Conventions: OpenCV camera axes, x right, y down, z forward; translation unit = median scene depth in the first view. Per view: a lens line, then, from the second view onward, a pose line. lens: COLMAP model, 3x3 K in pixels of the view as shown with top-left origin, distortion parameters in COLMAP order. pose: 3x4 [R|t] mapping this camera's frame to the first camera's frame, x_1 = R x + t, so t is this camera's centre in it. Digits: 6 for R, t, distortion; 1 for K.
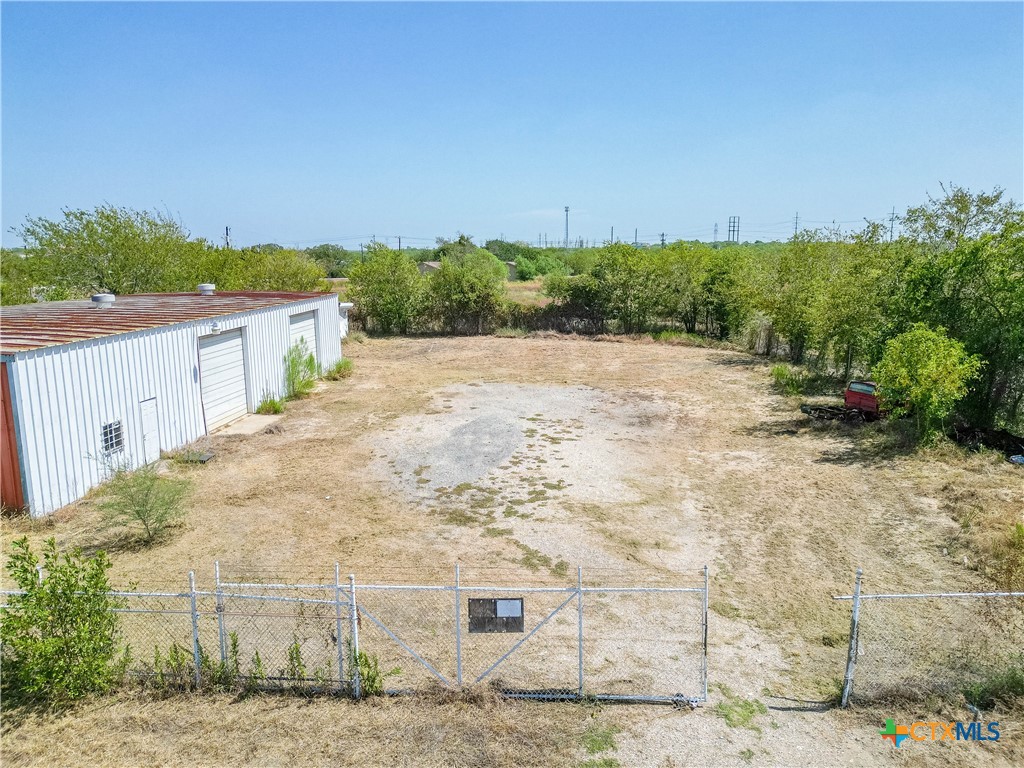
lens RADIAL K [[721.1, 0, 506.0], [0, 721.1, 377.9], [0, 0, 1]] dist [0.046335, -0.039310]
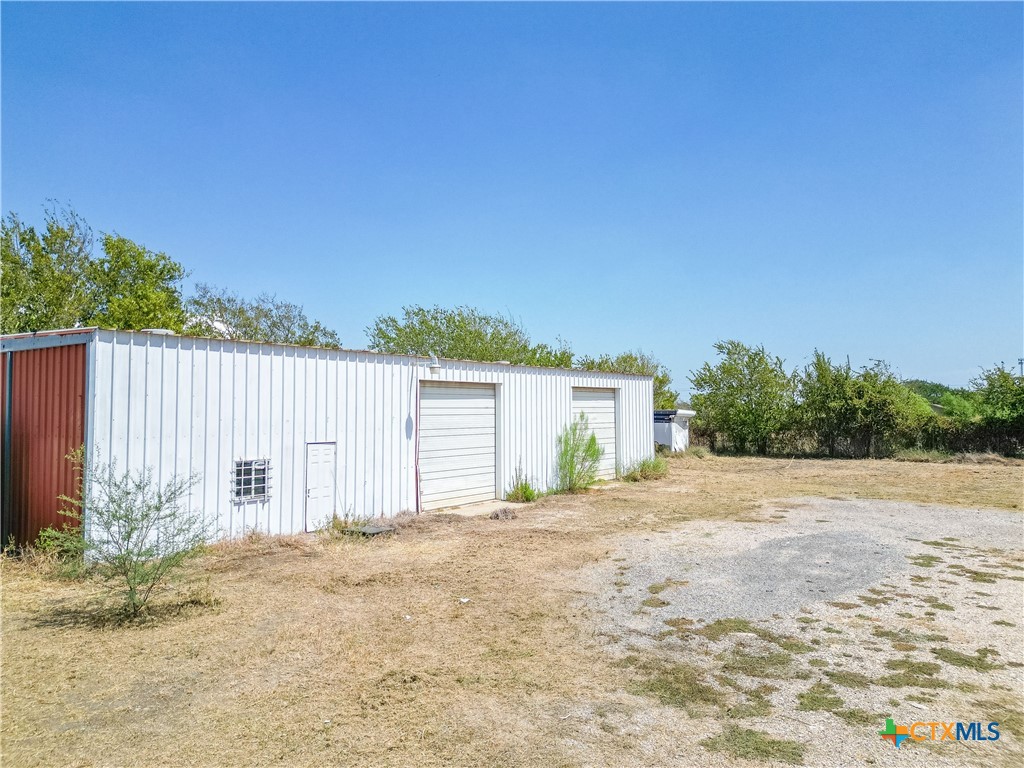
lens RADIAL K [[721.1, 0, 506.5], [0, 721.1, 385.3], [0, 0, 1]] dist [0.046335, -0.039310]
pose [[0.860827, -0.011971, -0.508758, 0.053240], [-0.094890, 0.978415, -0.183577, 0.096582], [0.499974, 0.206304, 0.841109, 0.490596]]
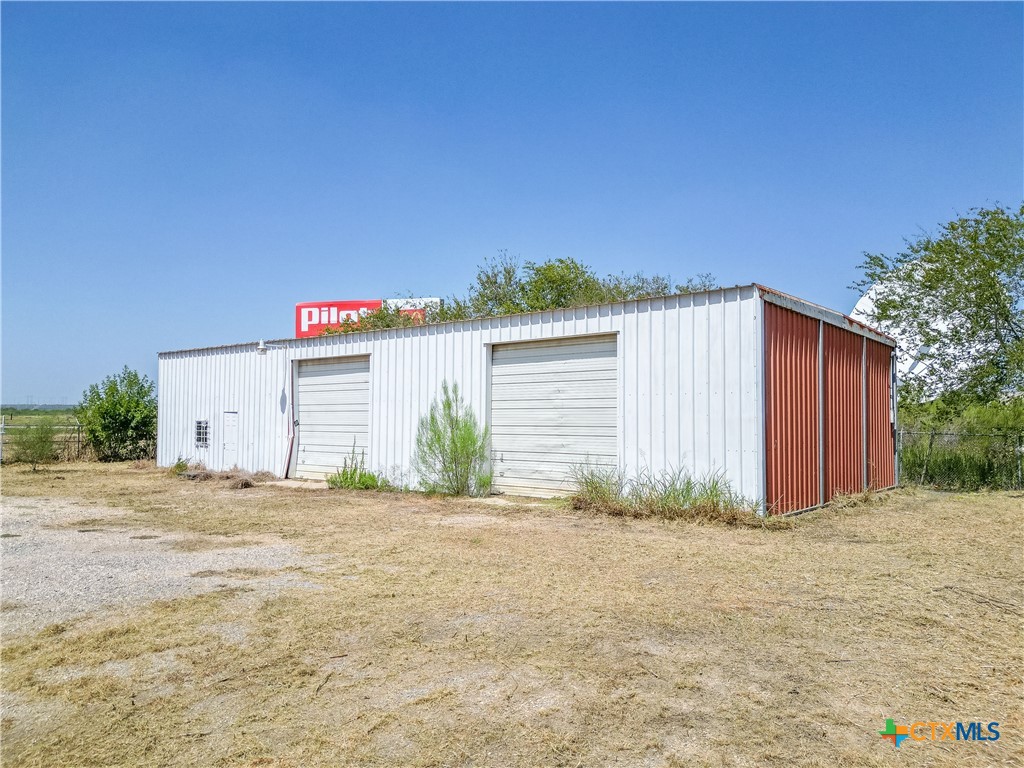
lens RADIAL K [[721.1, 0, 511.1], [0, 721.1, 386.4], [0, 0, 1]] dist [0.046335, -0.039310]
pose [[-0.532641, -0.027023, -0.845910, 0.196750], [-0.147716, 0.987117, 0.061477, -0.141214], [0.833351, 0.157700, -0.529770, 2.023450]]
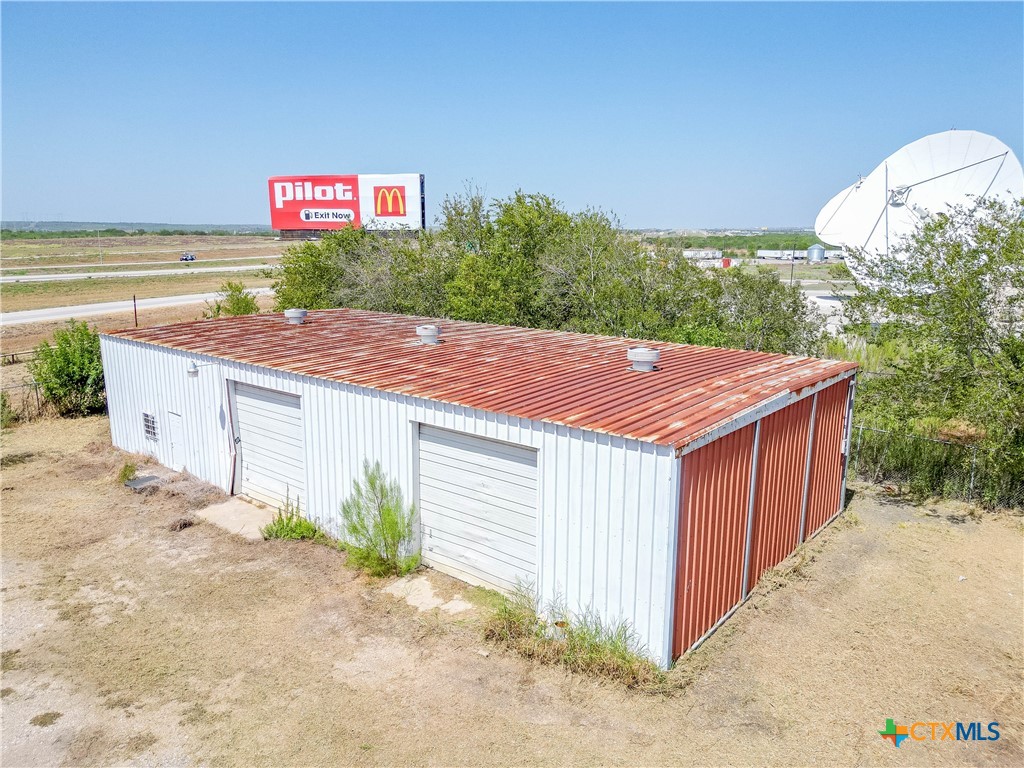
lens RADIAL K [[721.1, 0, 512.4], [0, 721.1, 388.9], [0, 0, 1]] dist [0.046335, -0.039310]
pose [[-0.538241, 0.185100, -0.822213, 0.097126], [-0.145752, 0.940440, 0.307129, -0.416102], [0.830092, 0.285149, -0.479205, 2.012437]]
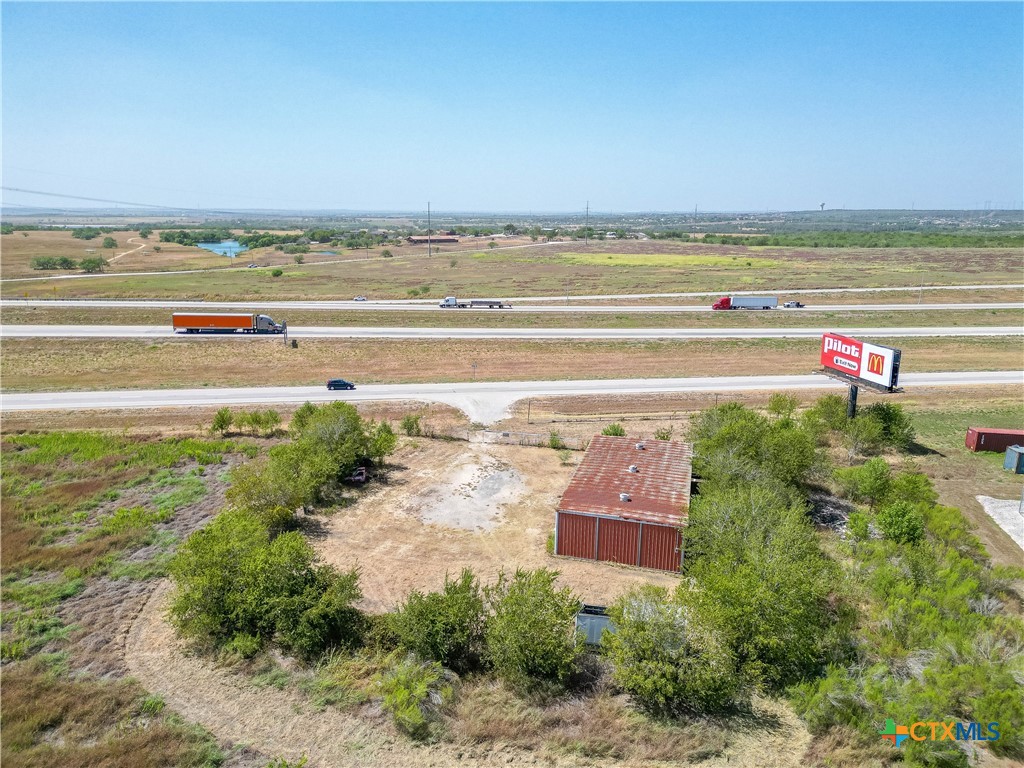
lens RADIAL K [[721.1, 0, 507.7], [0, 721.1, 384.6], [0, 0, 1]] dist [0.046335, -0.039310]
pose [[-0.988095, -0.034503, 0.149929, -0.661897], [0.028230, 0.917320, 0.397149, -1.852550], [-0.151236, 0.396654, -0.905425, 4.343227]]
